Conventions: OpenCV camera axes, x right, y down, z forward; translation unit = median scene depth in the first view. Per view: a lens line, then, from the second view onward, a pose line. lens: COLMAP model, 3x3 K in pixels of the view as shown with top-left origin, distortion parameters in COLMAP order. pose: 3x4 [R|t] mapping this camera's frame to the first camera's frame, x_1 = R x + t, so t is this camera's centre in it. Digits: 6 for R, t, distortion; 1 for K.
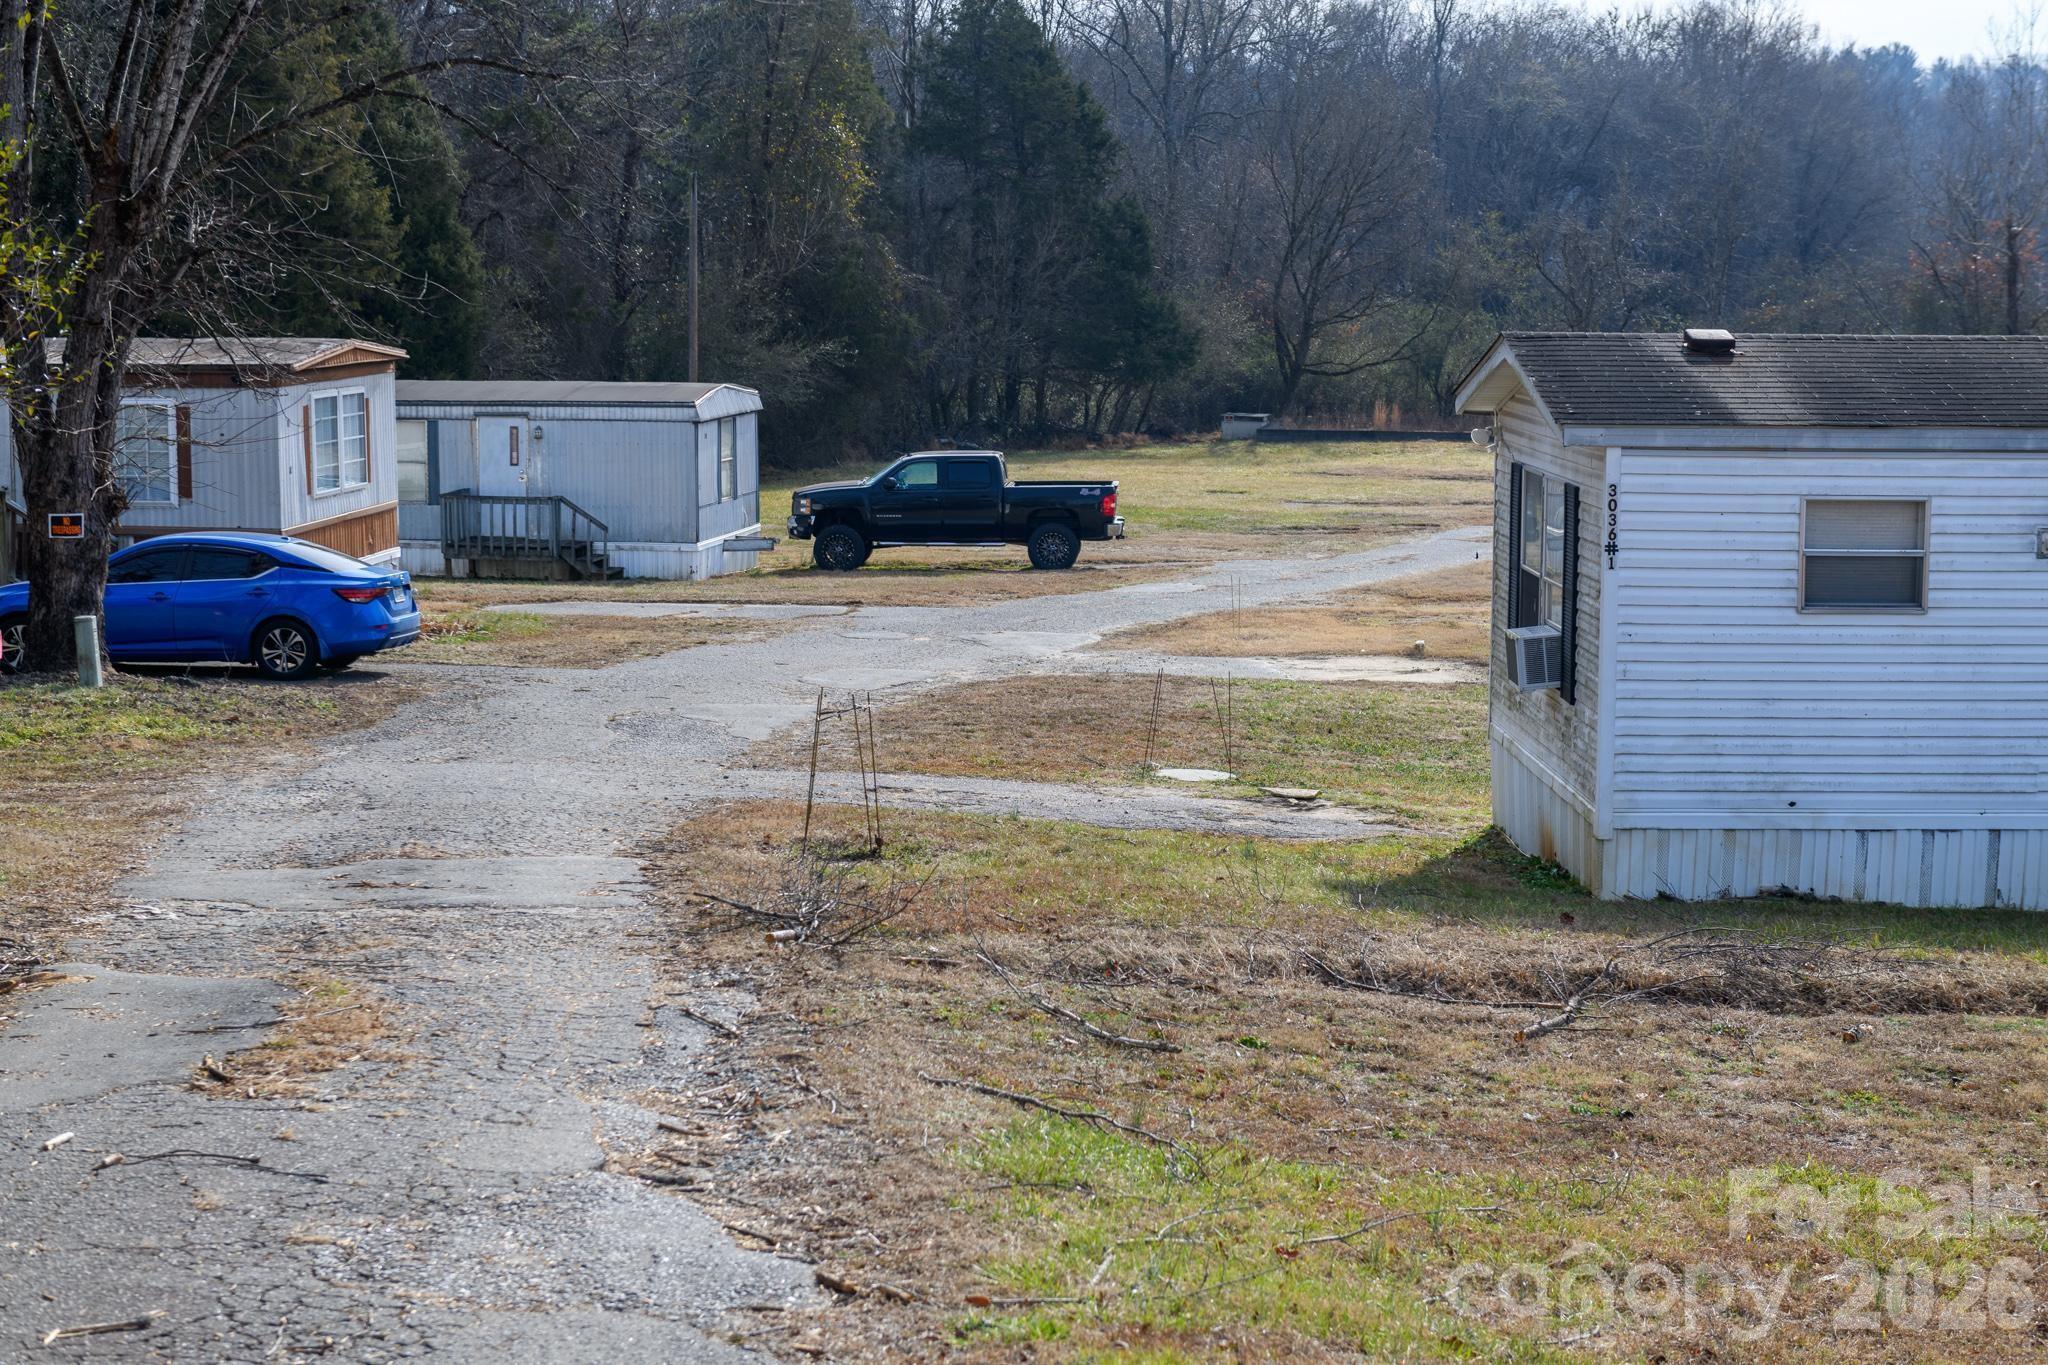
lens RADIAL K [[3478.6, 0, 1154.4], [0, 3478.6, 659.7], [0, 0, 1]] dist [0.007831, 0.000000]
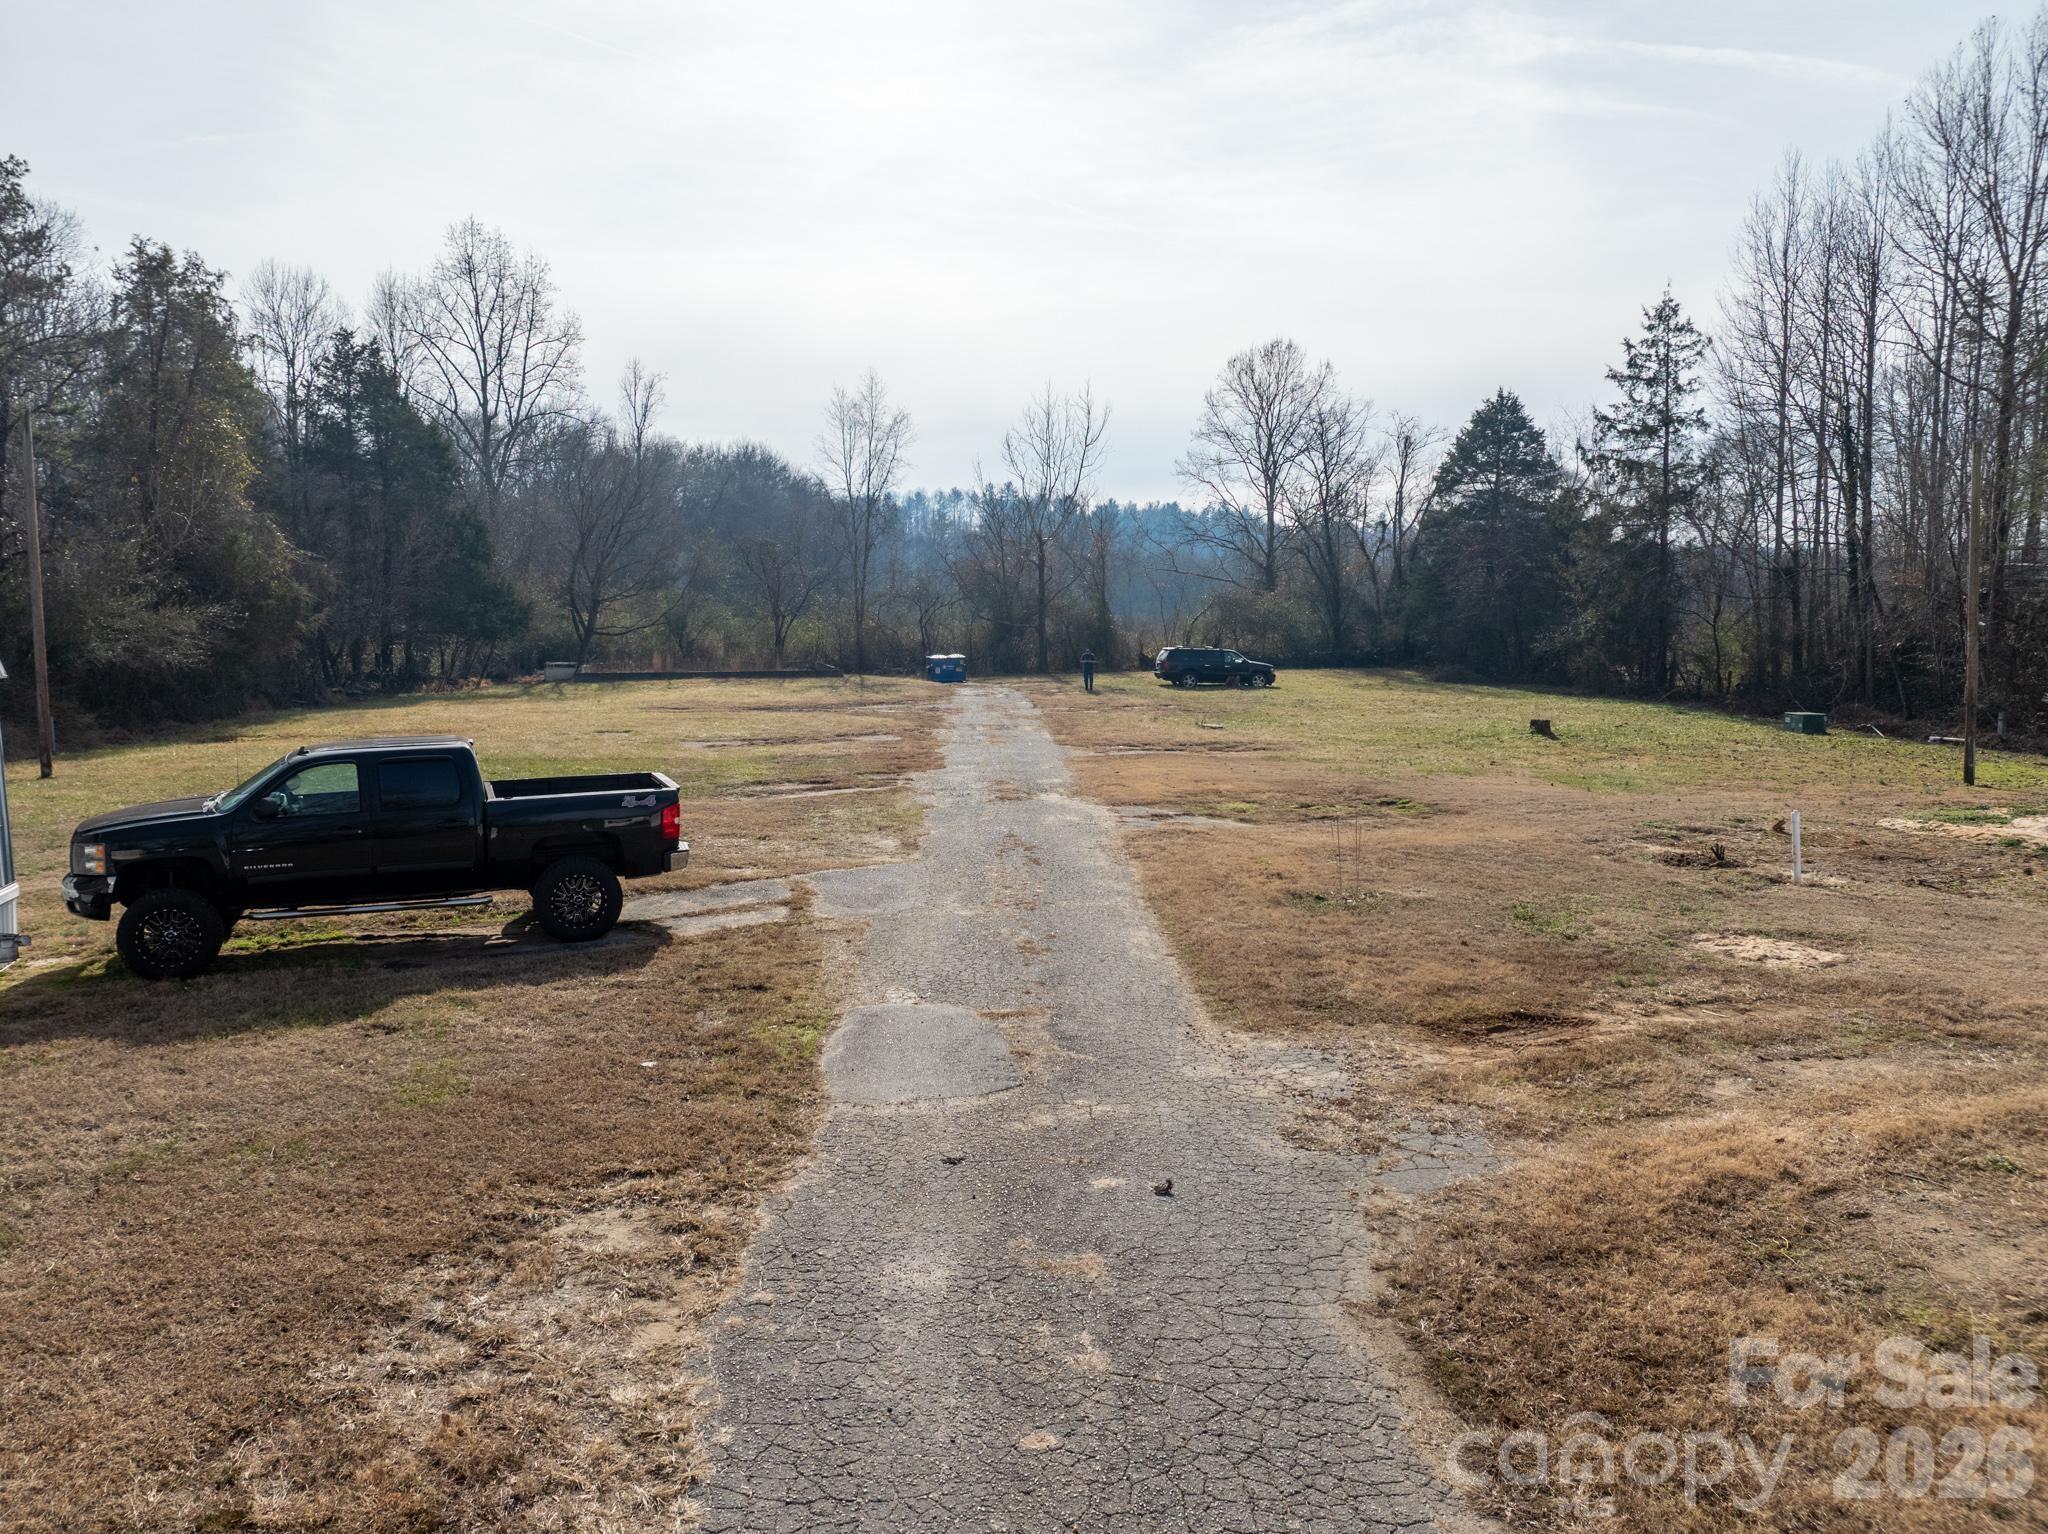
lens RADIAL K [[1459.2, 0, 1030.4], [0, 1459.2, 762.1], [0, 0, 1]] dist [-0.040394, 0.013122]
pose [[0.923282, -0.049966, 0.380860, -0.053612], [0.048926, 0.998725, 0.012420, -0.057433], [-0.380995, 0.007166, 0.924549, 0.778467]]
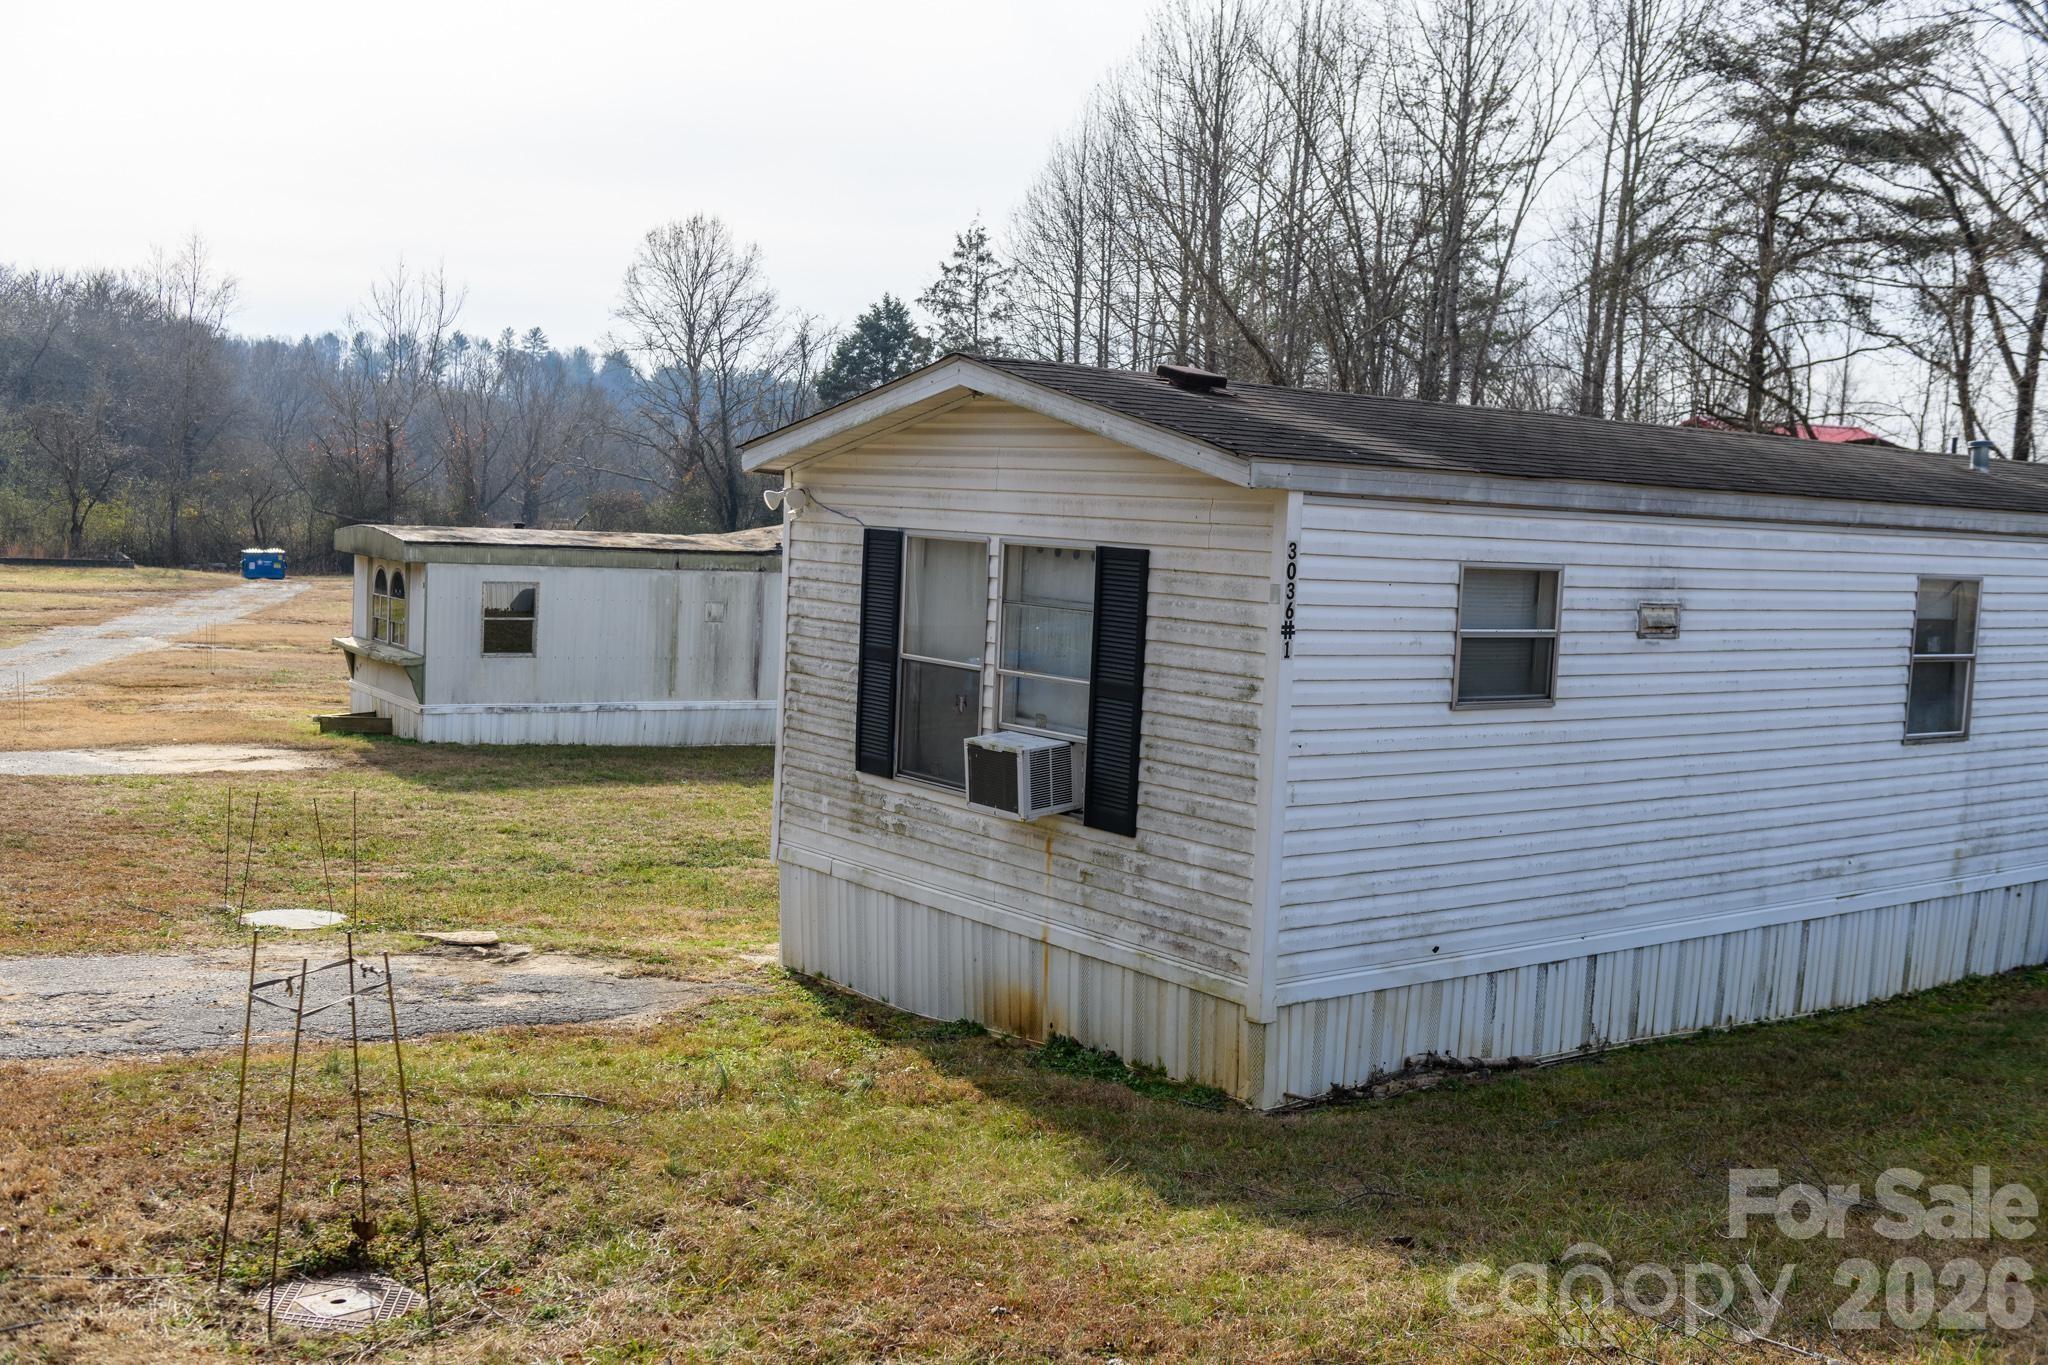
lens RADIAL K [[1994.8, 0, 1040.7], [0, 1994.8, 687.4], [0, 0, 1]] dist [-0.023575, 0.000000]
pose [[0.809565, -0.024036, 0.586537, -0.061374], [0.027763, 0.999611, 0.002644, -0.008745], [-0.586373, 0.014143, 0.809918, 0.268489]]
